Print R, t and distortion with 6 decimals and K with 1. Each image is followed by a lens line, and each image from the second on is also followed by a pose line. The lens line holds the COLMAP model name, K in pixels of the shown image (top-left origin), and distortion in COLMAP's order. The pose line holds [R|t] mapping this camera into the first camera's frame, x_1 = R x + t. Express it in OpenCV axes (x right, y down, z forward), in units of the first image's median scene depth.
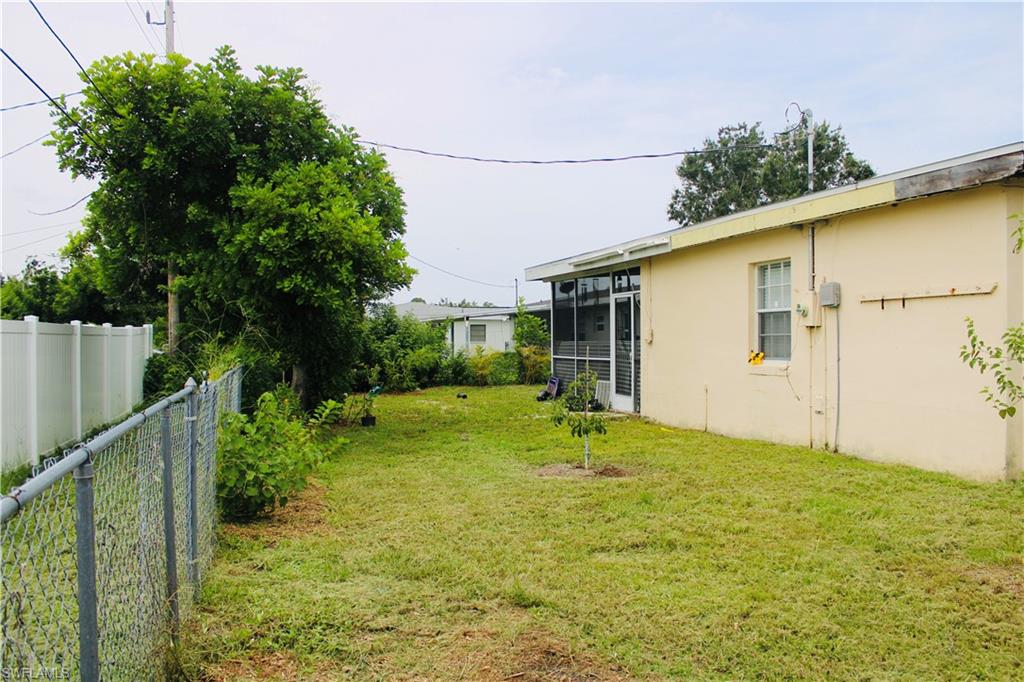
lens RADIAL K [[862.7, 0, 512.0], [0, 862.7, 341.0], [0, 0, 1]] dist [-0.153342, 0.135665]
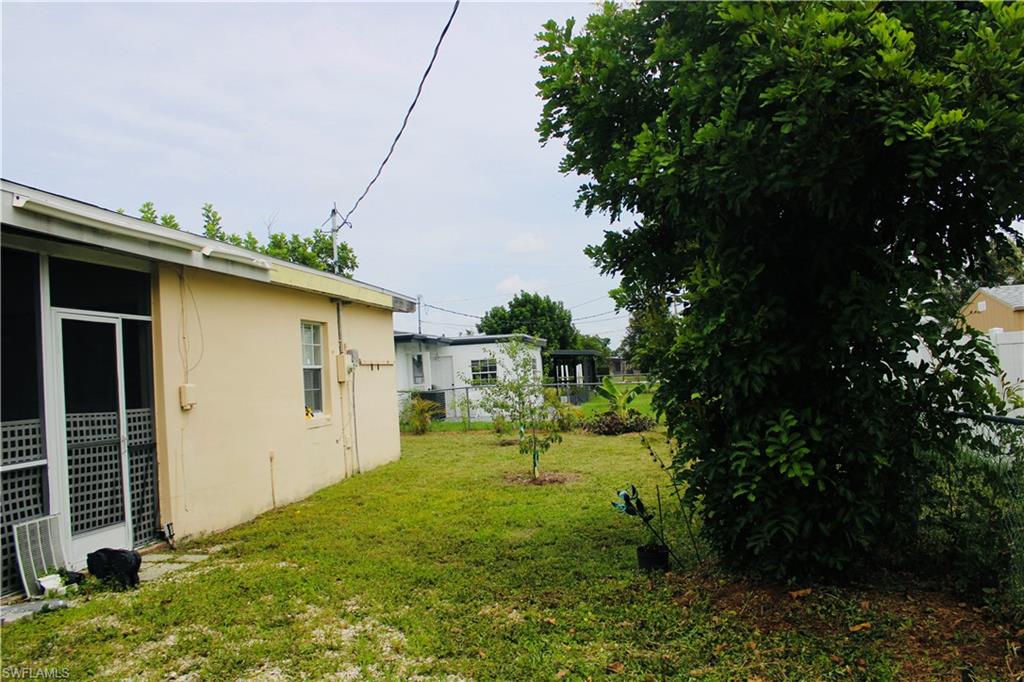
lens RADIAL K [[862.7, 0, 512.0], [0, 862.7, 341.0], [0, 0, 1]] dist [-0.153342, 0.135665]
pose [[-0.897641, 0.075856, 0.434150, -0.538117], [0.064931, 0.997089, -0.039964, -0.012424], [-0.435918, -0.007683, -0.899954, 2.543281]]
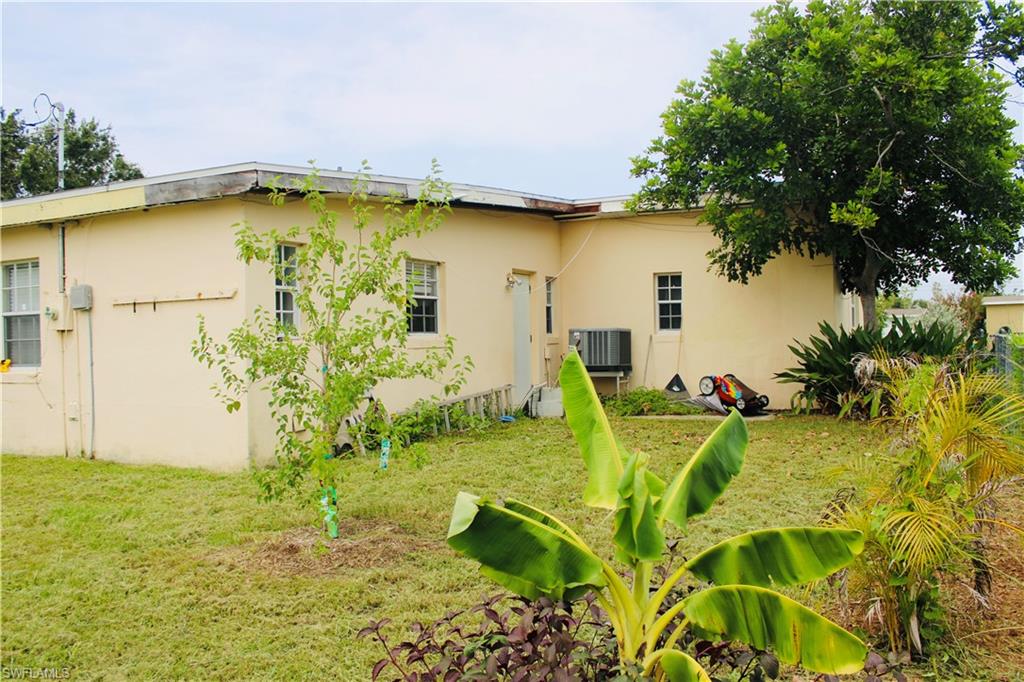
lens RADIAL K [[862.7, 0, 512.0], [0, 862.7, 341.0], [0, 0, 1]] dist [-0.153342, 0.135665]
pose [[0.686496, -0.015624, 0.726966, 0.019730], [0.019491, 0.999805, 0.003082, 0.002331], [-0.726872, 0.012054, 0.686667, -0.022766]]
